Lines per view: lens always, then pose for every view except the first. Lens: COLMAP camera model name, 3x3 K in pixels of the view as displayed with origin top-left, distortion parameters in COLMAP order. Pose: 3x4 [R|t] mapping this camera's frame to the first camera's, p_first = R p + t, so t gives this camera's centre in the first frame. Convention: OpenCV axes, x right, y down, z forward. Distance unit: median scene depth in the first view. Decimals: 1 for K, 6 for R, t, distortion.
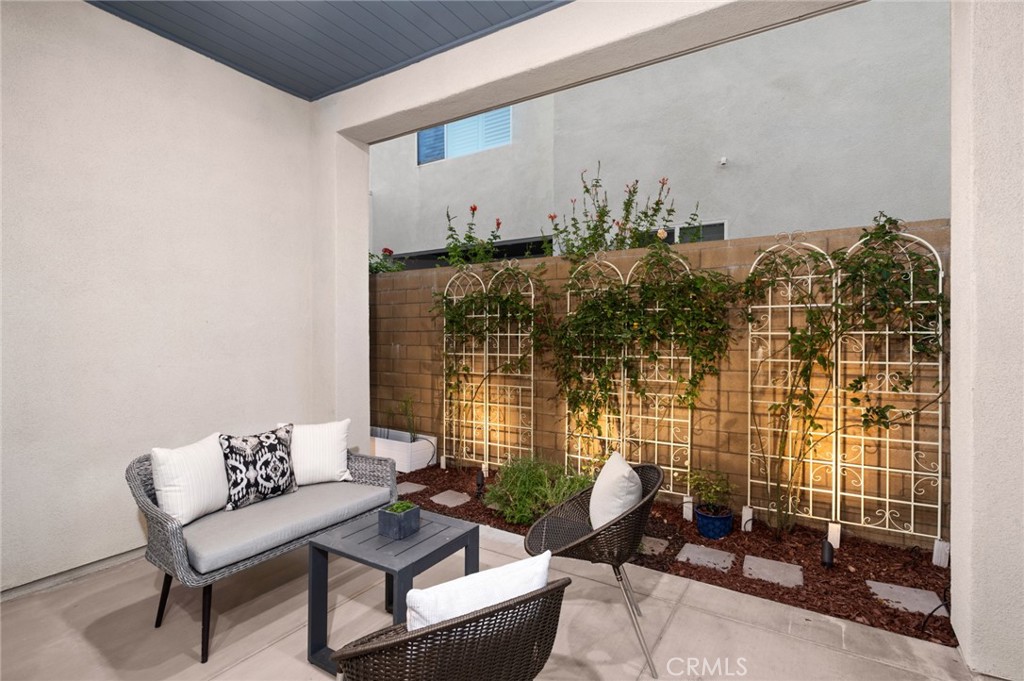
lens RADIAL K [[477.5, 0, 510.2], [0, 477.5, 340.7], [0, 0, 1]] dist [0.012591, 0.000771]
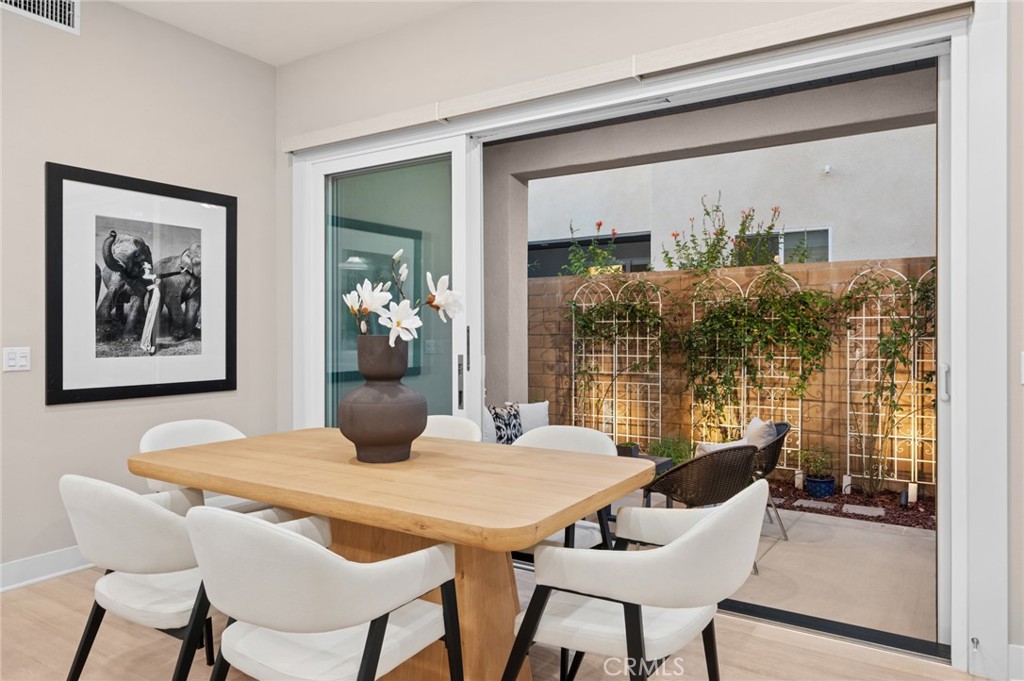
lens RADIAL K [[667.6, 0, 515.3], [0, 667.6, 334.4], [0, 0, 1]] dist [0.015878, 0.001122]
pose [[0.999792, 0.002396, -0.020275, -0.321508], [-0.002685, 0.999895, -0.014216, 0.001648], [0.020239, 0.014268, 0.999693, -0.737222]]
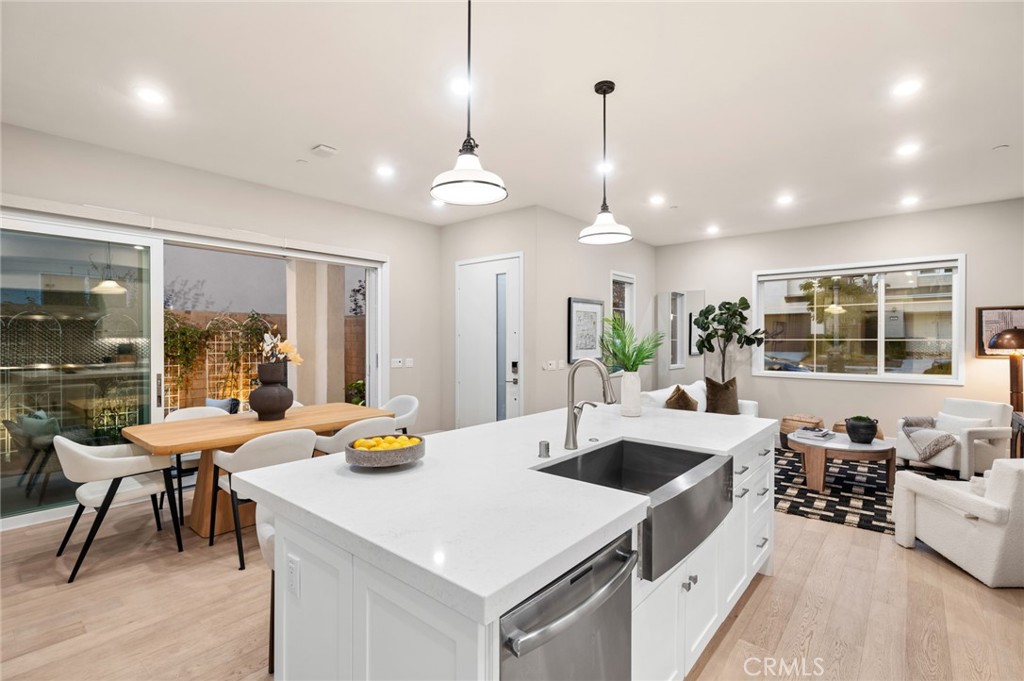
lens RADIAL K [[477.5, 0, 514.5], [0, 477.5, 339.0], [0, 0, 1]] dist [0.012591, 0.000771]
pose [[0.157010, -0.005000, 0.987584, -1.520735], [0.016802, 0.999856, 0.002391, -0.061224], [-0.987454, 0.016218, 0.157072, -0.831075]]
